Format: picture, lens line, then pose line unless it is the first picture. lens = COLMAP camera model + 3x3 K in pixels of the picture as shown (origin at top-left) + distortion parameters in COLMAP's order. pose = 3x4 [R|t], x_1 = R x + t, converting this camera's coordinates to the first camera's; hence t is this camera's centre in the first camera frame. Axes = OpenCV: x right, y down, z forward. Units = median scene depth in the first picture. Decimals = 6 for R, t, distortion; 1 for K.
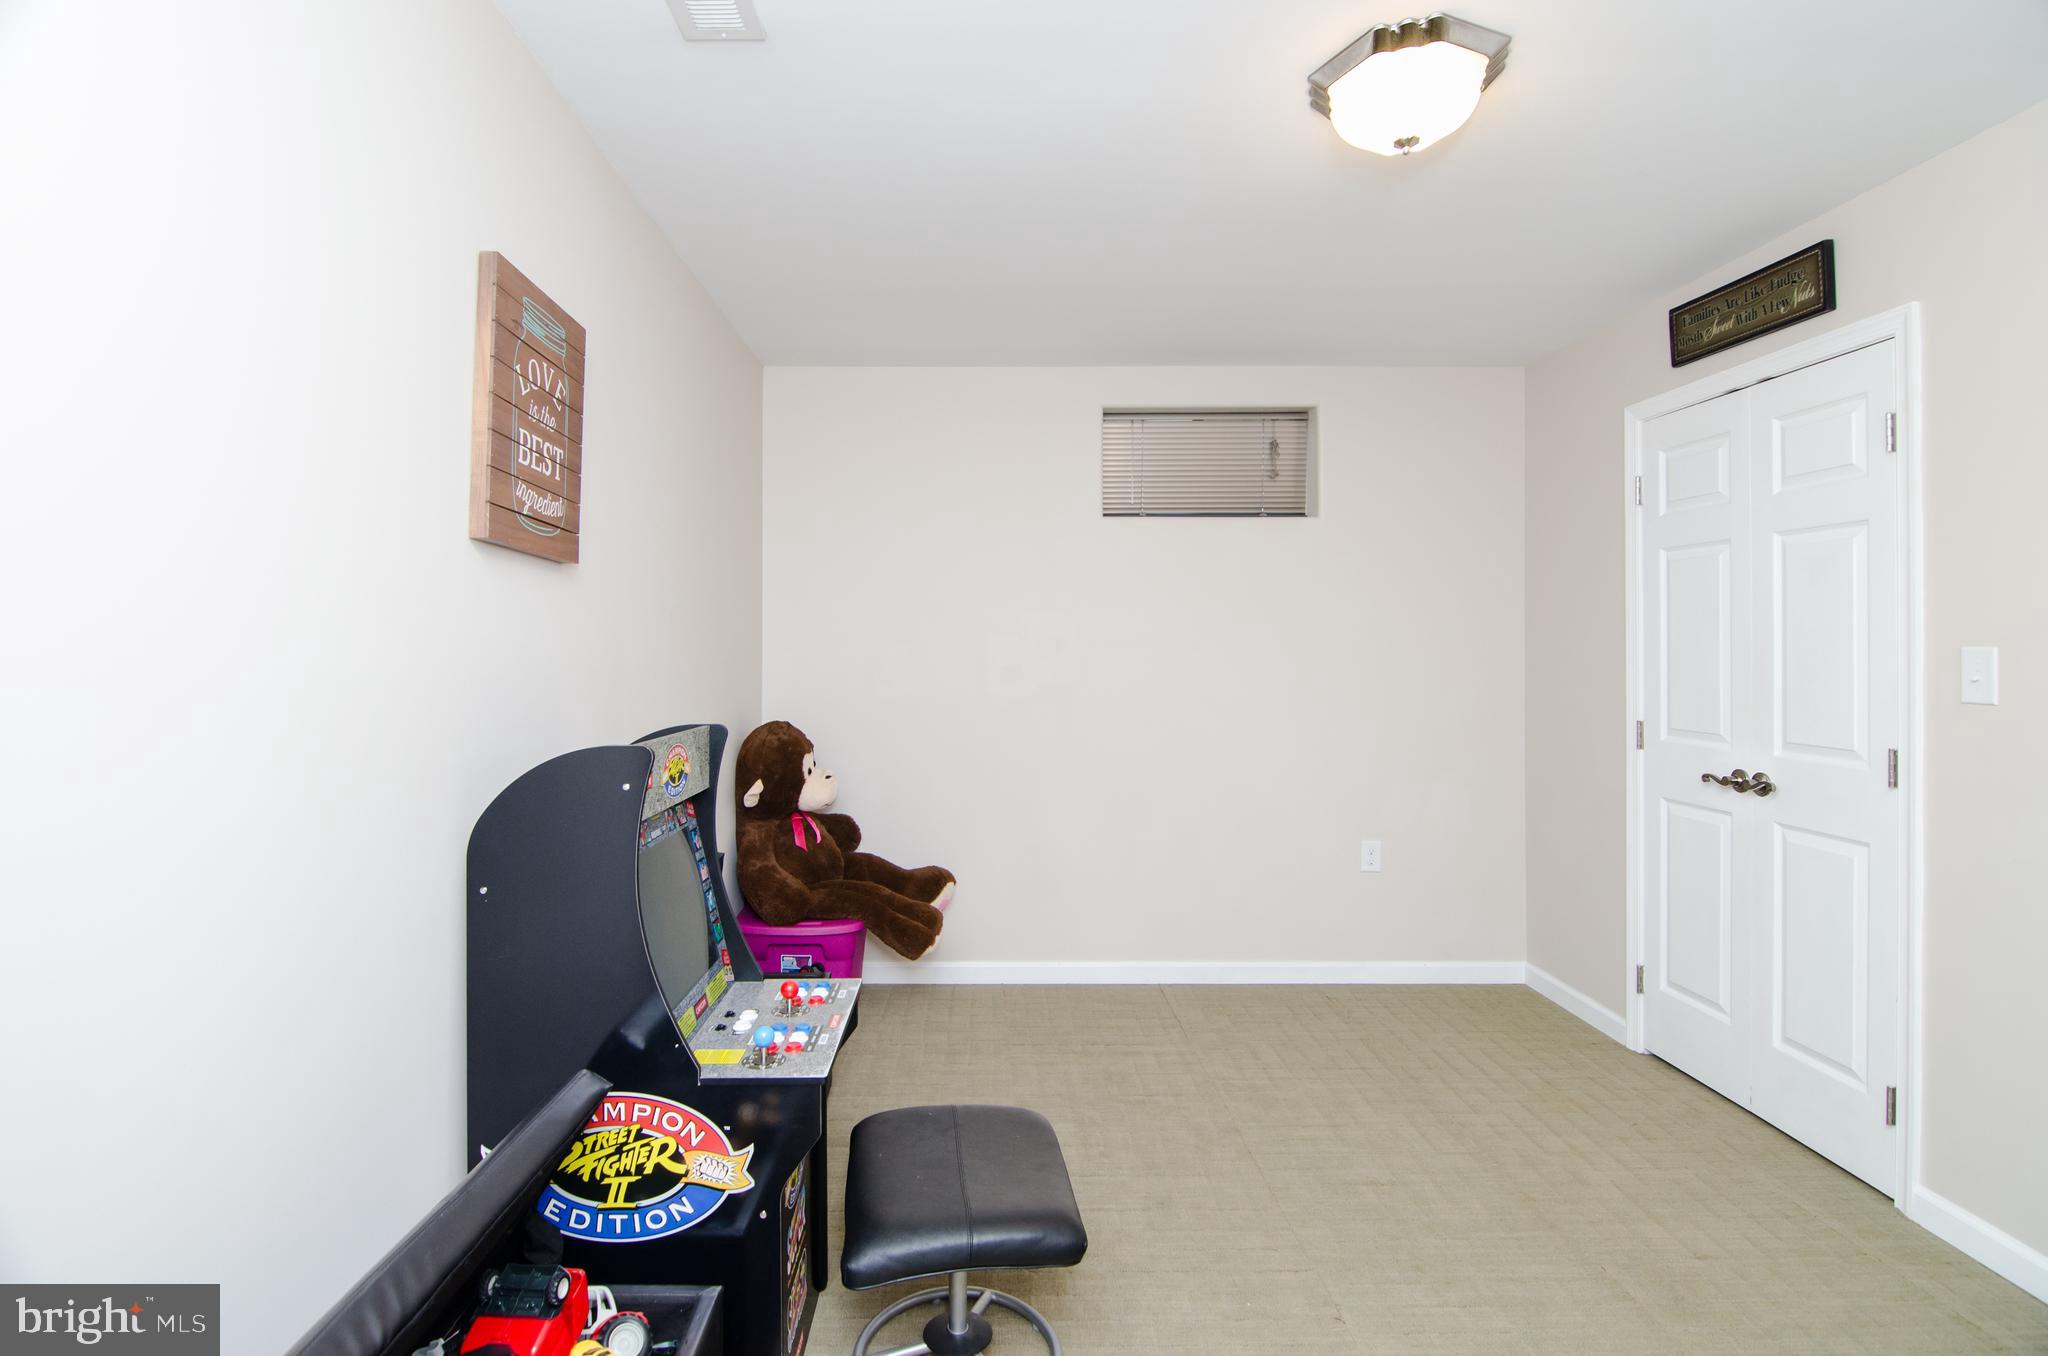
lens RADIAL K [[999.7, 0, 1014.1], [0, 999.7, 654.6], [0, 0, 1]] dist [0.000510, 0.000646]
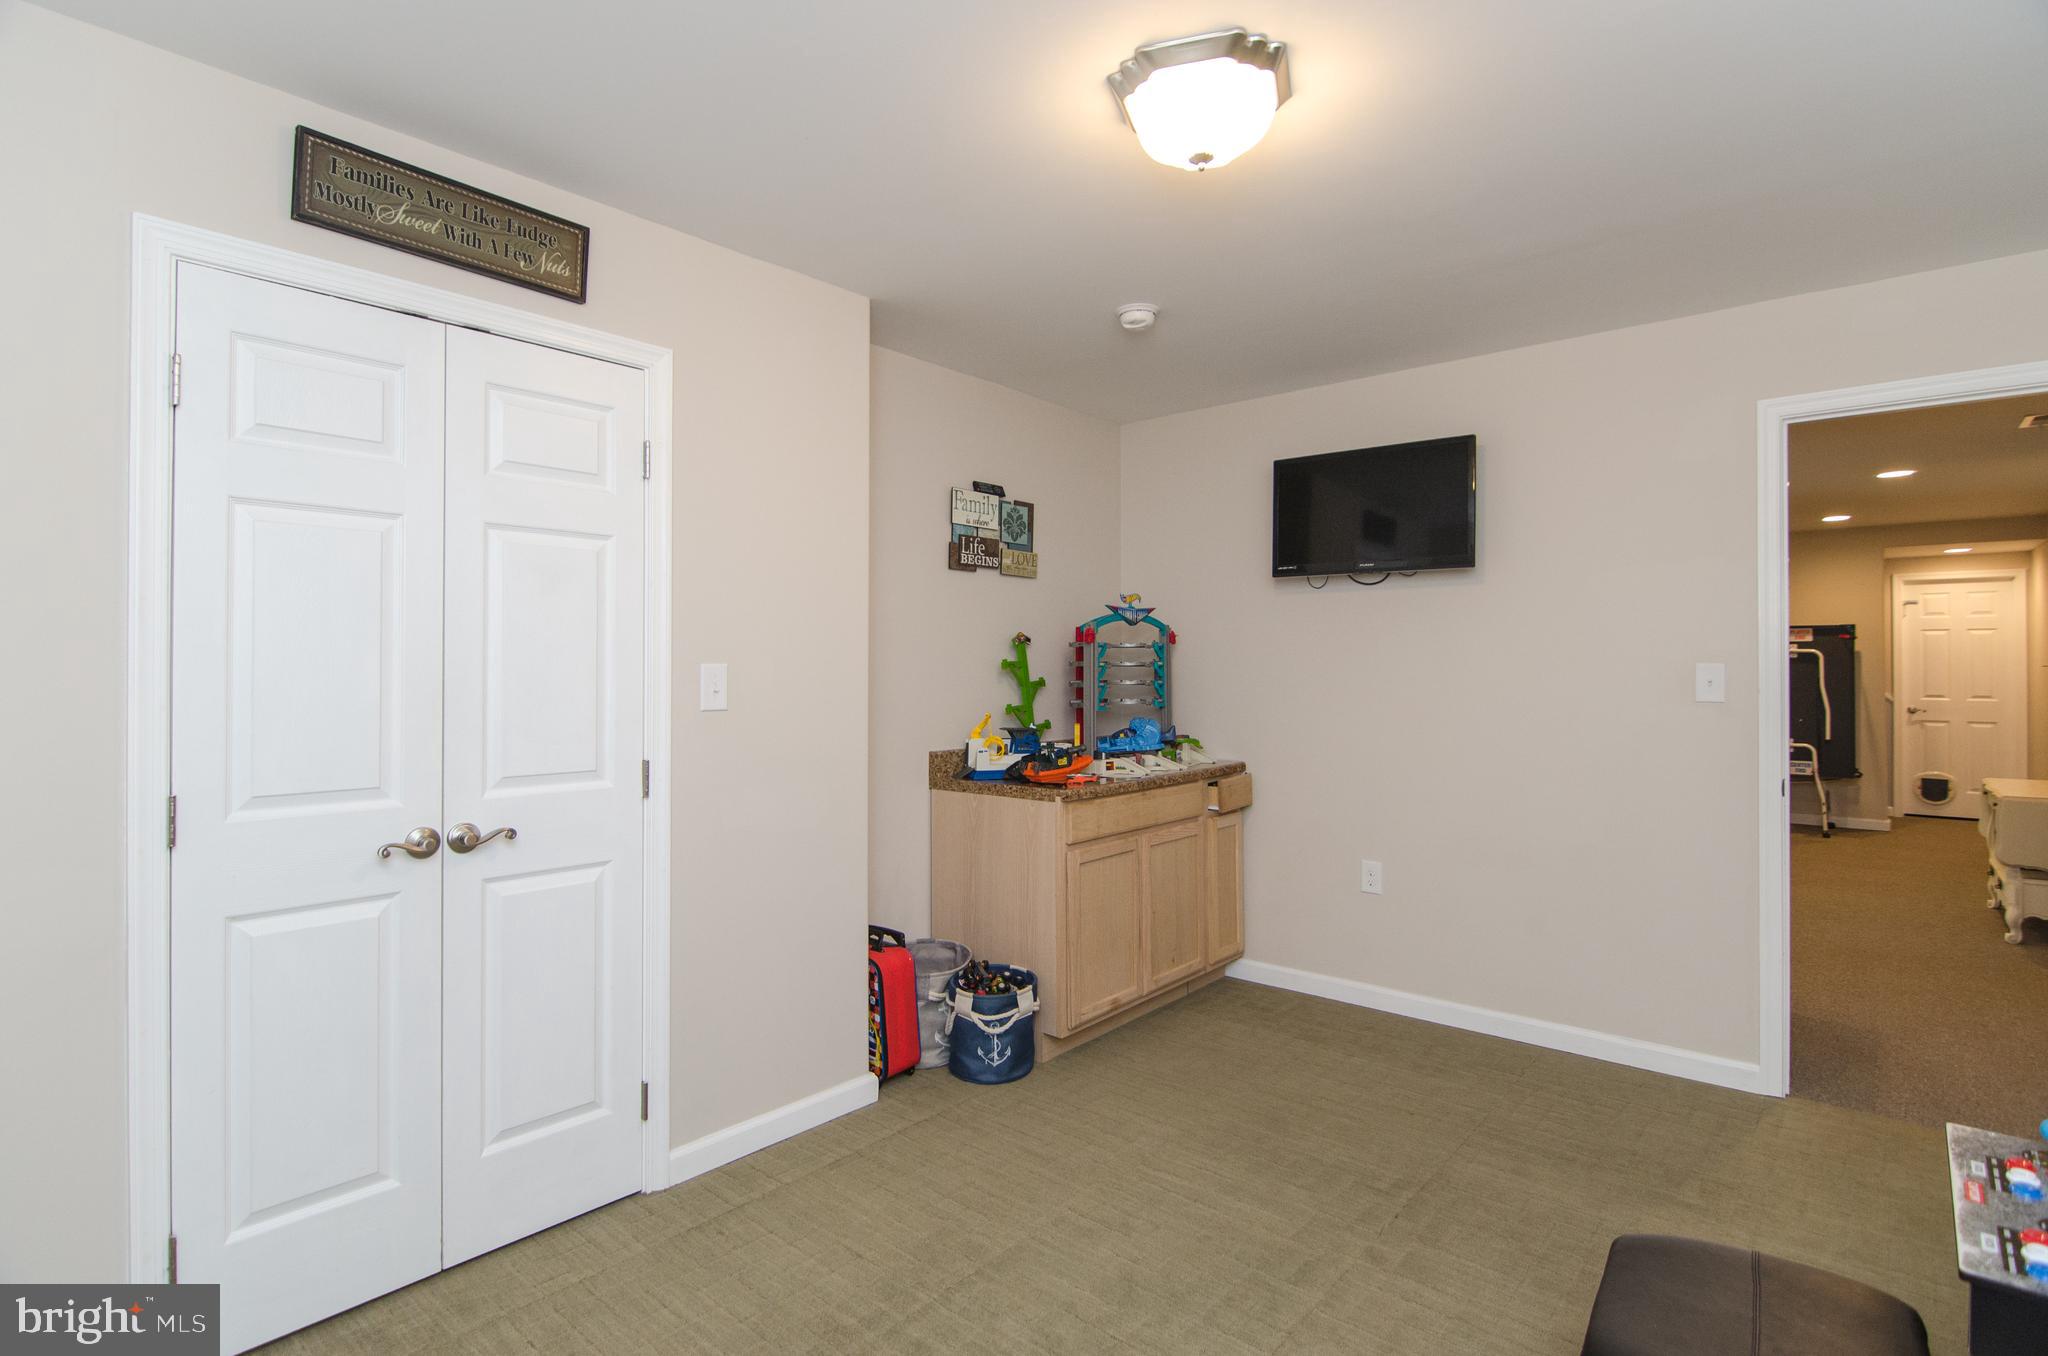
lens RADIAL K [[999.7, 0, 1014.1], [0, 999.7, 654.6], [0, 0, 1]] dist [0.000510, 0.000646]
pose [[-0.725923, -0.001018, 0.687776, -0.121788], [-0.003021, 0.999994, -0.001708, -0.017074], [-0.687770, -0.003318, -0.725921, 1.427426]]
